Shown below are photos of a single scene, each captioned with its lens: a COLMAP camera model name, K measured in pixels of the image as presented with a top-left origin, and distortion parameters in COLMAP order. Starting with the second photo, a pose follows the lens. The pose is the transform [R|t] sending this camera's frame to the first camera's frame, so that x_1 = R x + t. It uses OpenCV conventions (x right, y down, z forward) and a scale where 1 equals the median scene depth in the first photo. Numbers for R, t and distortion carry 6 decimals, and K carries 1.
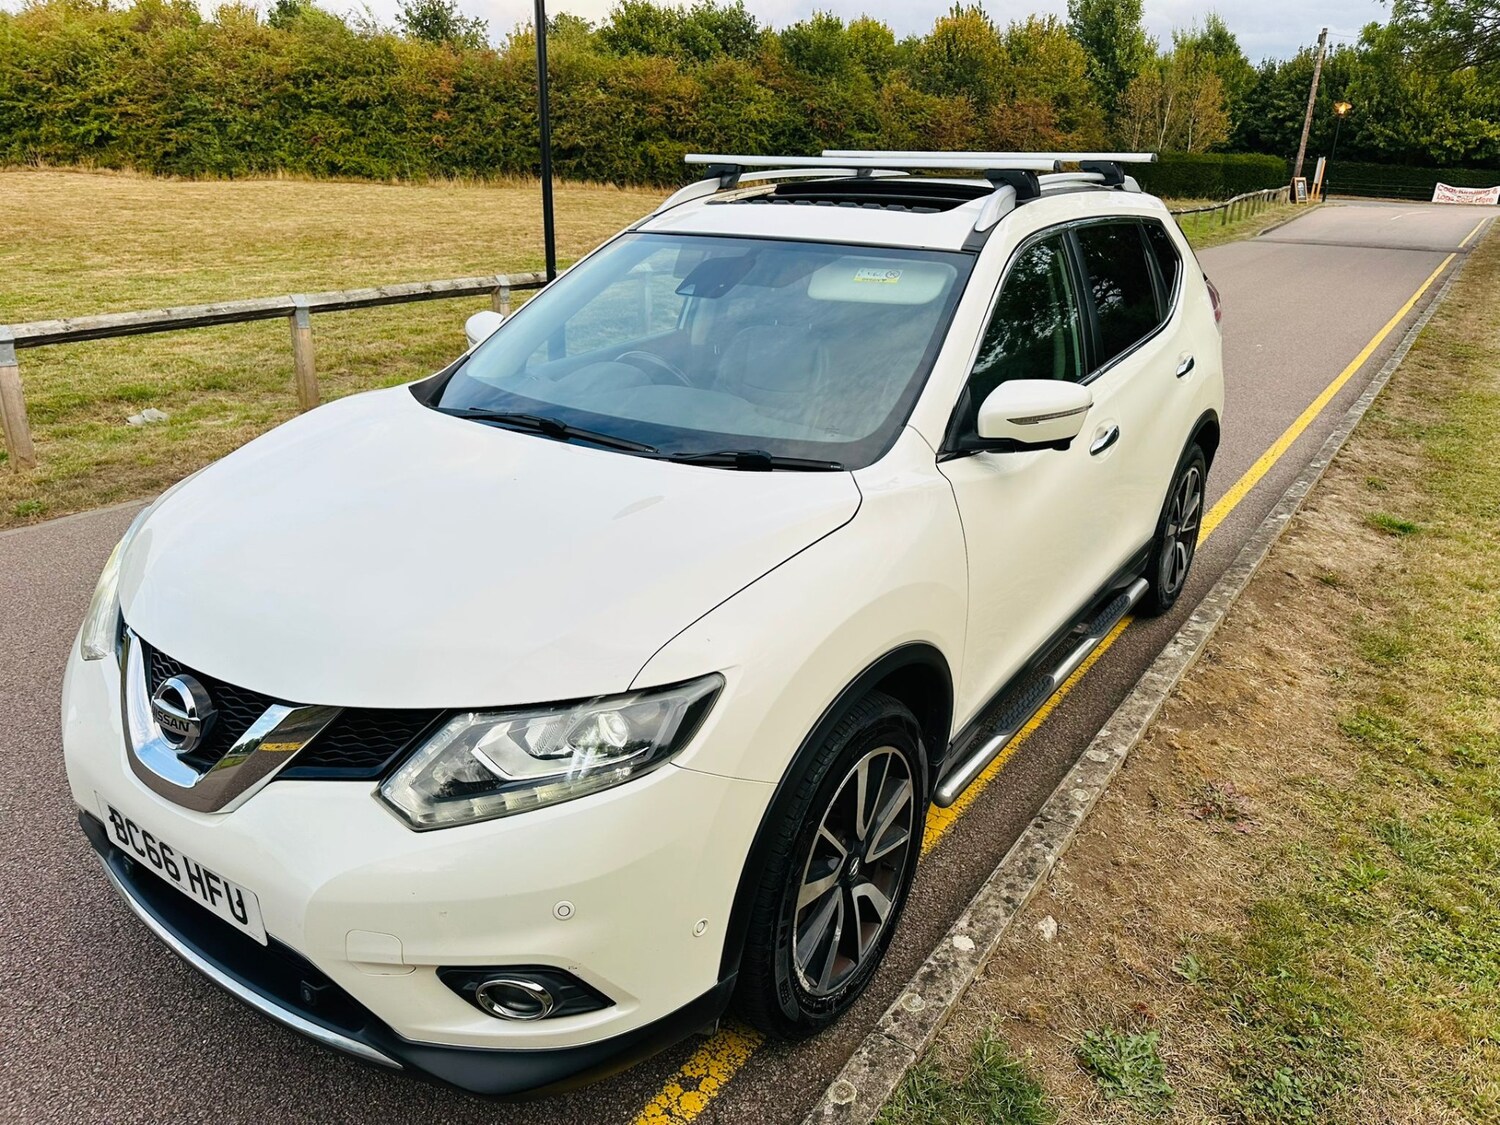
lens RADIAL K [[1077.9, 0, 750.0], [0, 1077.9, 562.5], [0, 0, 1]] dist [0.027001, -0.030280]
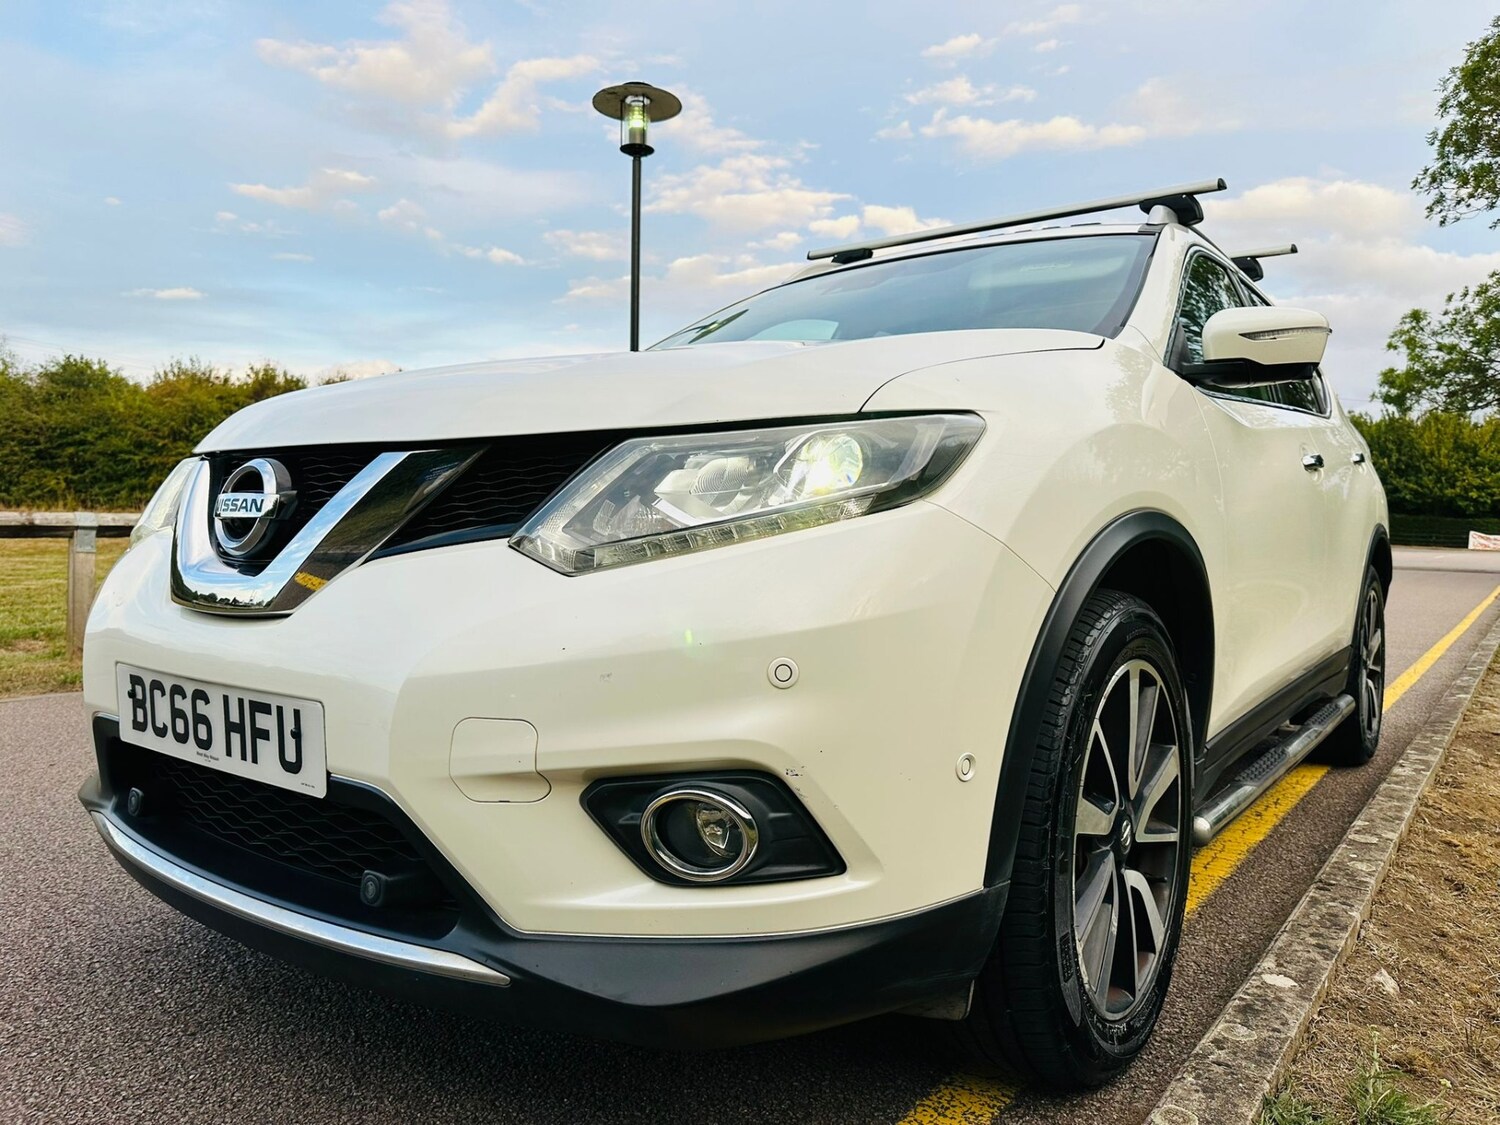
lens RADIAL K [[1084.6, 0, 750.0], [0, 1084.6, 562.5], [0, 0, 1]] dist [0.000574, -0.004233]
pose [[0.999277, 0.000708, -0.038003, -0.094691], [-0.013160, 0.944433, -0.328442, 0.269345], [0.035659, 0.328705, 0.943759, 0.196796]]
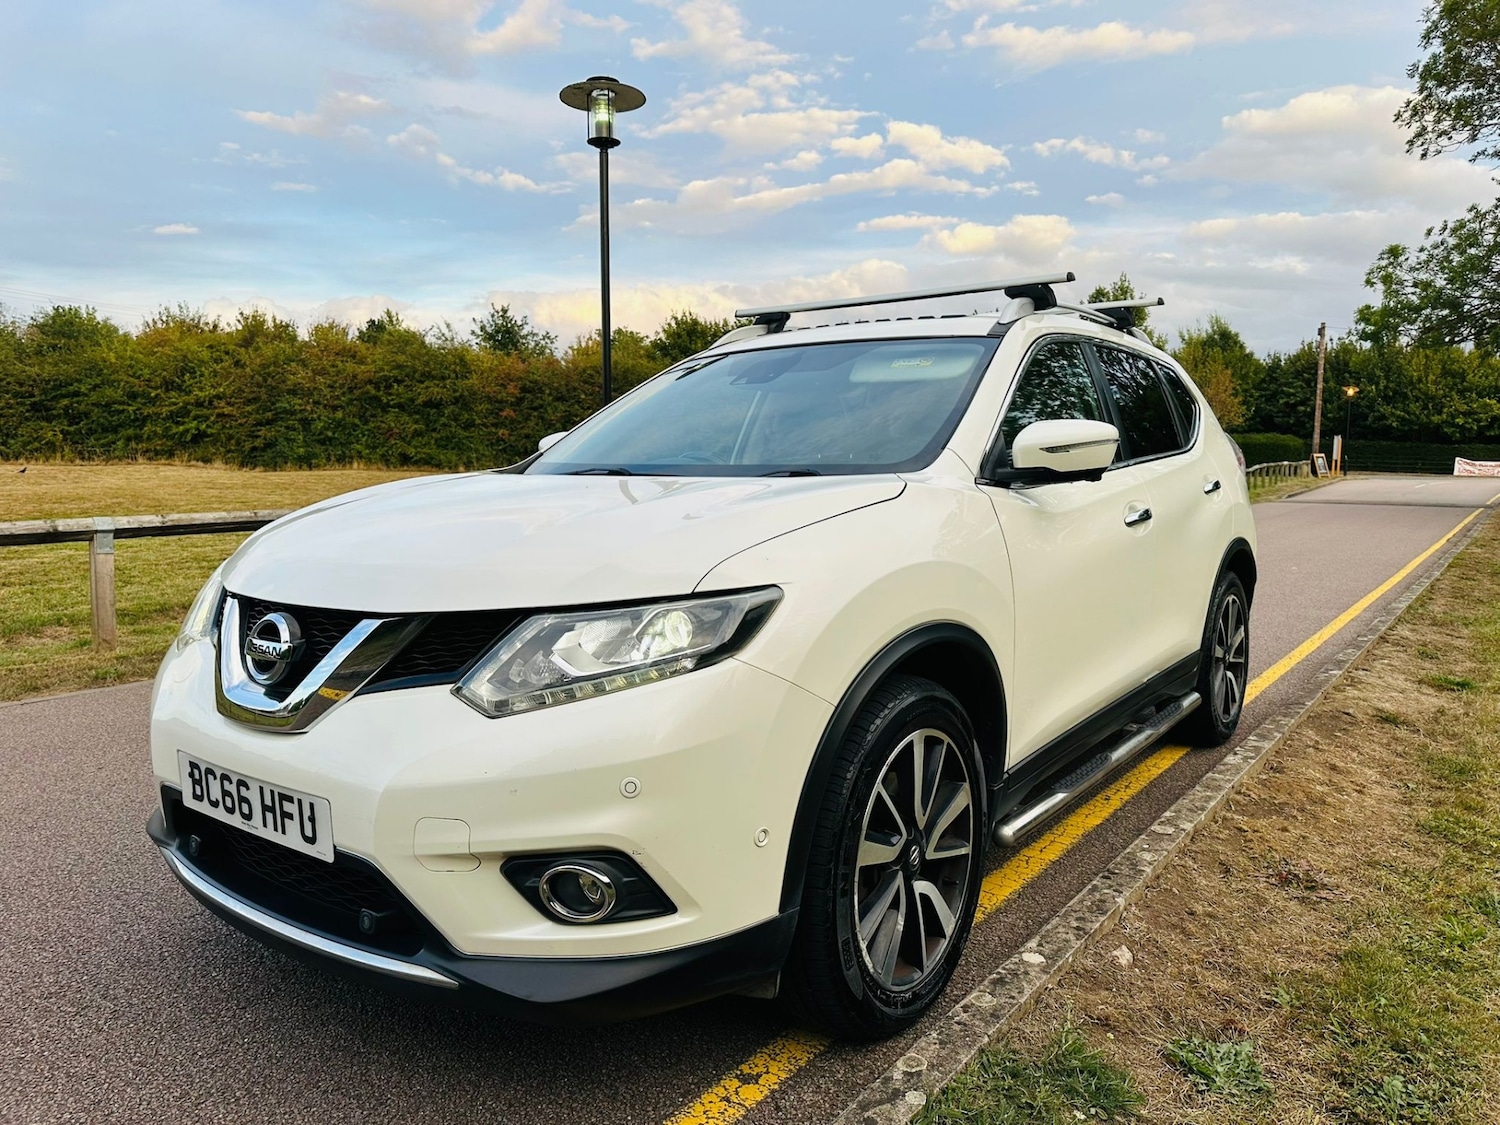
lens RADIAL K [[1083.4, 0, 743.4], [0, 1083.4, 561.7], [0, 0, 1]] dist [0.019134, -0.021040]
pose [[0.999016, -0.012774, -0.042464, -0.010390], [0.001070, 0.964273, -0.264909, 0.218368], [0.044330, 0.264603, 0.963338, -0.020834]]
